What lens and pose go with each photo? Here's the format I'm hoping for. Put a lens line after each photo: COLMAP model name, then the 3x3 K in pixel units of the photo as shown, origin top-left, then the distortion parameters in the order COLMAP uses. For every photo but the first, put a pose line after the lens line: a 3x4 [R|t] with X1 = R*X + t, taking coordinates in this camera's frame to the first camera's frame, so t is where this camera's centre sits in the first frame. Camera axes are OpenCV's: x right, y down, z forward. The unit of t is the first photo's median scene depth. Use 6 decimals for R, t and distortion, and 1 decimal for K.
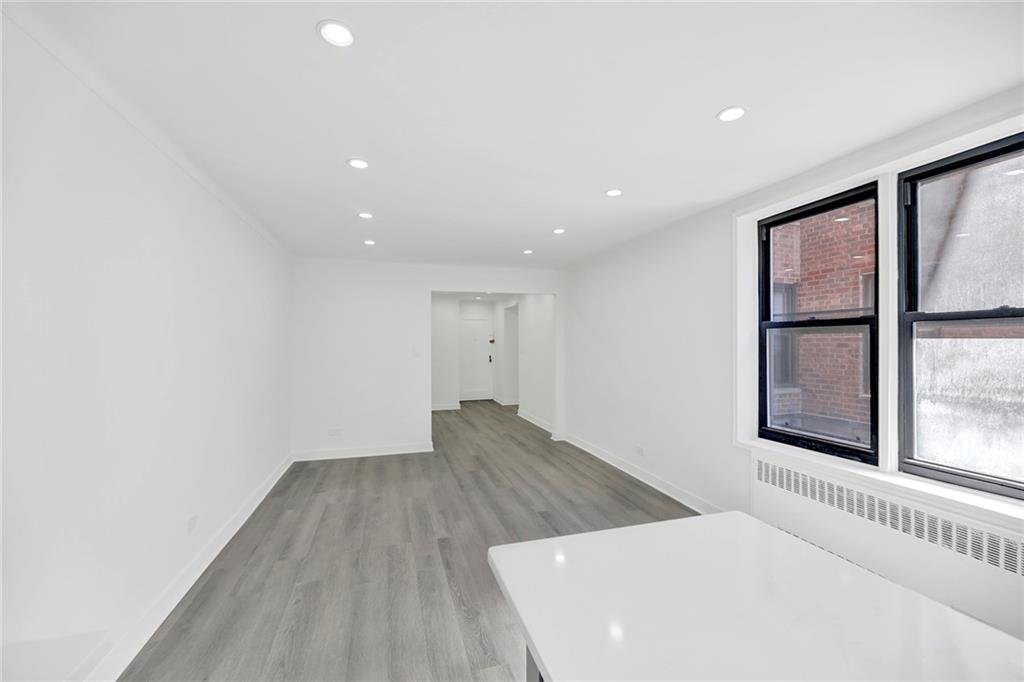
lens RADIAL K [[419.6, 0, 517.8], [0, 419.6, 342.1], [0, 0, 1]] dist [-0.005825, -0.003042]
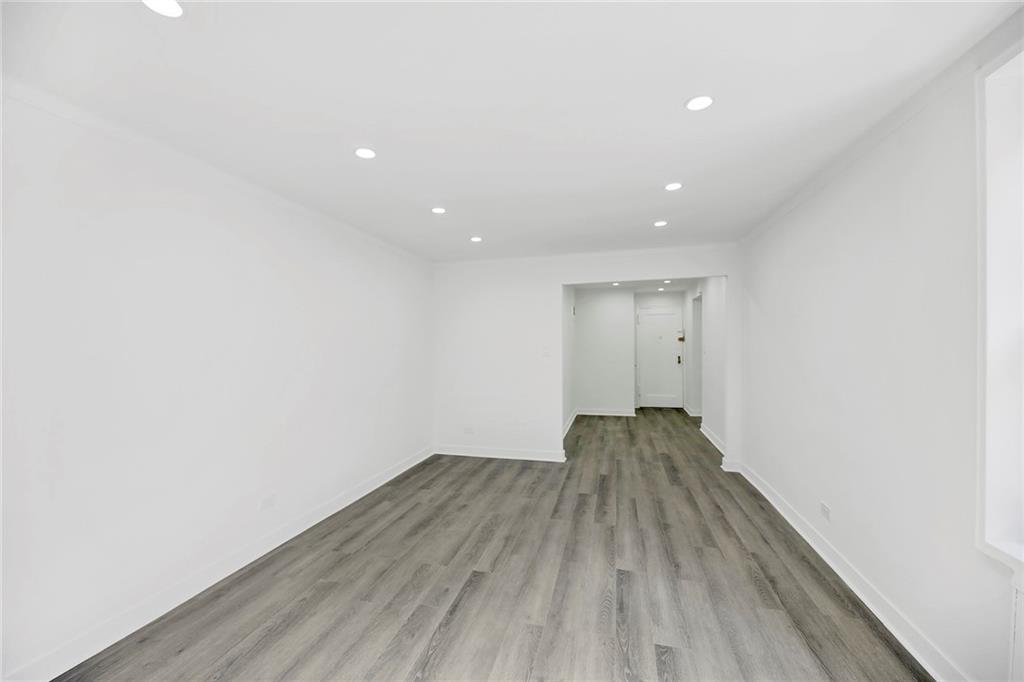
lens RADIAL K [[419.6, 0, 506.4], [0, 419.6, 345.0], [0, 0, 1]] dist [-0.005825, -0.003042]
pose [[0.843930, -0.004015, -0.536438, 0.253937], [0.008610, 0.999945, 0.006062, 0.001989], [0.536383, -0.009735, 0.843918, 0.245721]]
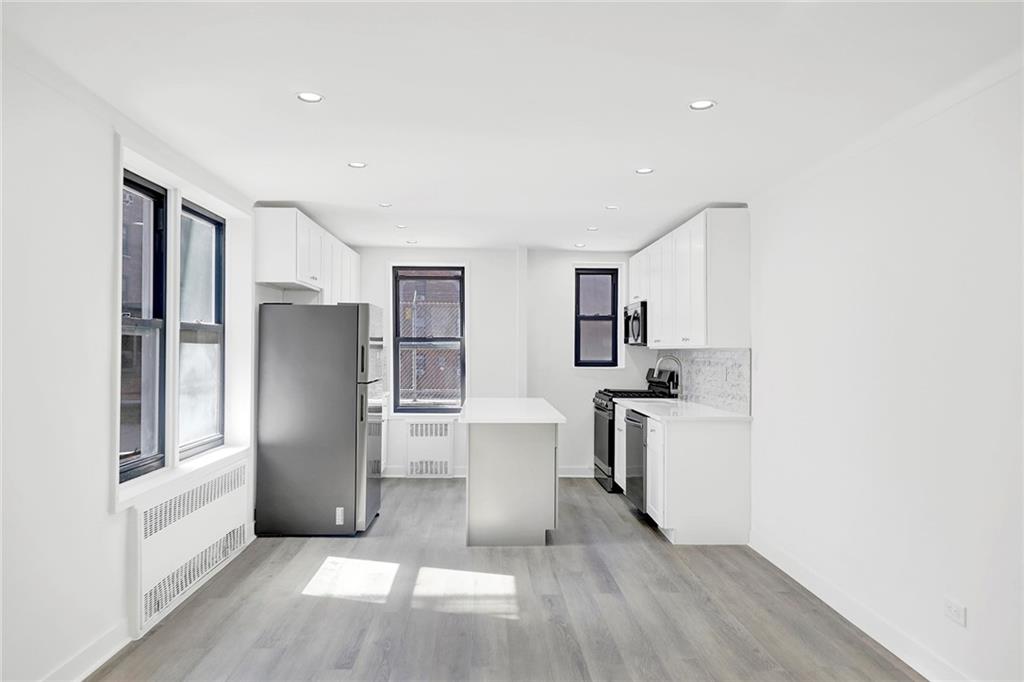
lens RADIAL K [[669.1, 0, 498.6], [0, 669.1, 346.4], [0, 0, 1]] dist [0.012355, -0.011767]
pose [[-0.959615, -0.000295, 0.281315, -0.239416], [-0.002437, 0.999971, -0.007265, 0.007440], [-0.281305, -0.007657, -0.959588, 1.447638]]
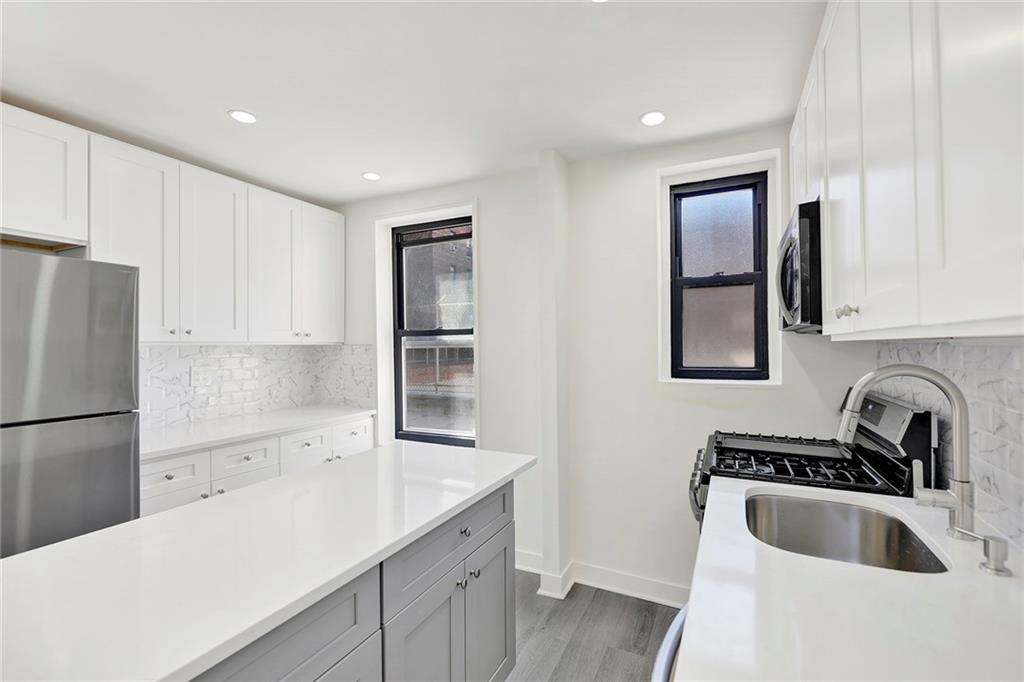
lens RADIAL K [[466.7, 0, 499.2], [0, 466.7, 338.7], [0, 0, 1]] dist [0.002141, -0.005097]
pose [[-0.717635, 0.016400, 0.696226, -0.202994], [0.004943, 0.999817, -0.018457, 0.004387], [-0.696402, -0.009804, -0.717585, 0.208225]]
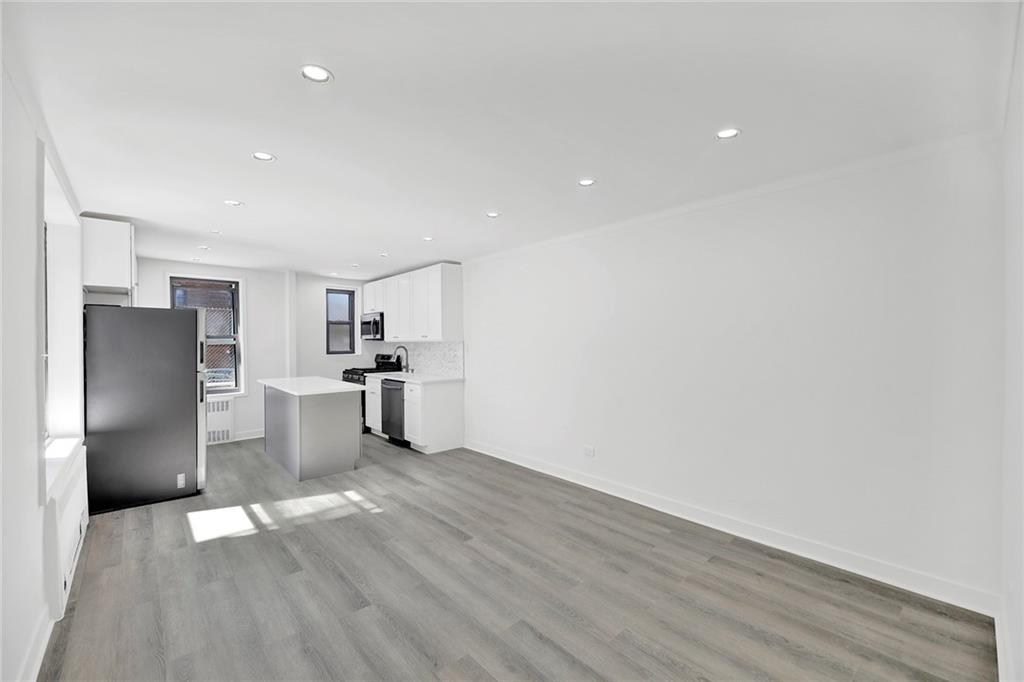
lens RADIAL K [[419.6, 0, 508.6], [0, 419.6, 348.0], [0, 0, 1]] dist [-0.005825, -0.003042]
pose [[-0.916220, 0.015274, -0.400384, 0.094426], [0.010308, 0.999841, 0.014555, 0.004579], [0.400543, 0.009208, -0.916232, 1.507195]]
